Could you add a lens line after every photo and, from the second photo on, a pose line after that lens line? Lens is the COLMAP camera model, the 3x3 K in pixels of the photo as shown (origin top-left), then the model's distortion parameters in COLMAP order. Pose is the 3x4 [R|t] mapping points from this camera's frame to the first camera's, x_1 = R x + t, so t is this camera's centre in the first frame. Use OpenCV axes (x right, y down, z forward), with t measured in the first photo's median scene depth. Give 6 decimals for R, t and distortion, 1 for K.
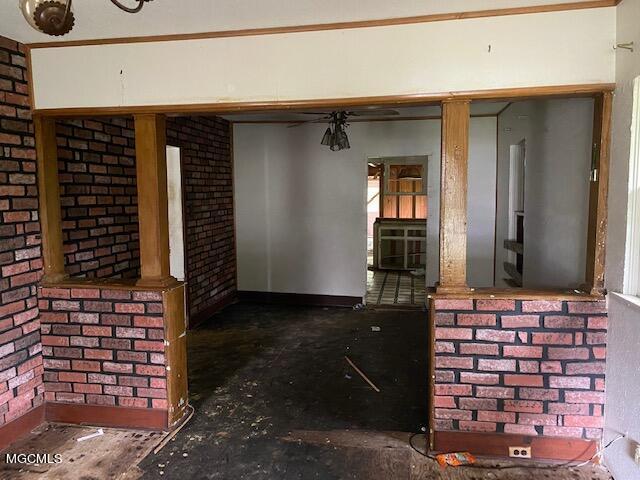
lens RADIAL K [[494.9, 0, 321.7], [0, 494.9, 240.3], [0, 0, 1]] dist [0.081633, -0.021664]
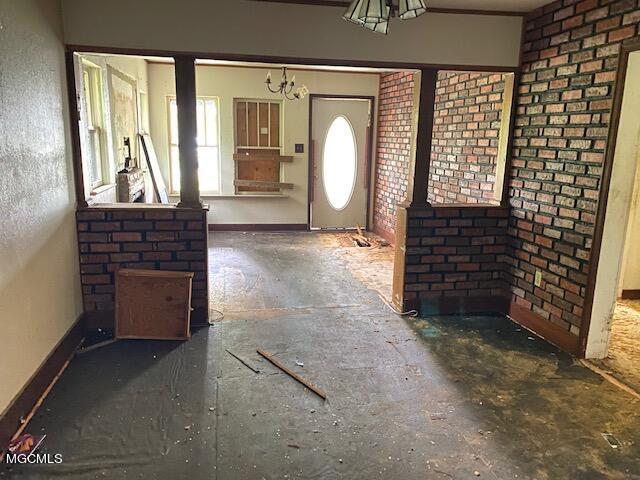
lens RADIAL K [[494.9, 0, 318.9], [0, 494.9, 239.4], [0, 0, 1]] dist [0.081633, -0.021664]
pose [[-0.937763, 0.063599, -0.341402, 0.308171], [-0.042922, 0.954323, 0.295677, -0.171814], [0.344612, 0.291929, -0.892199, 1.787710]]
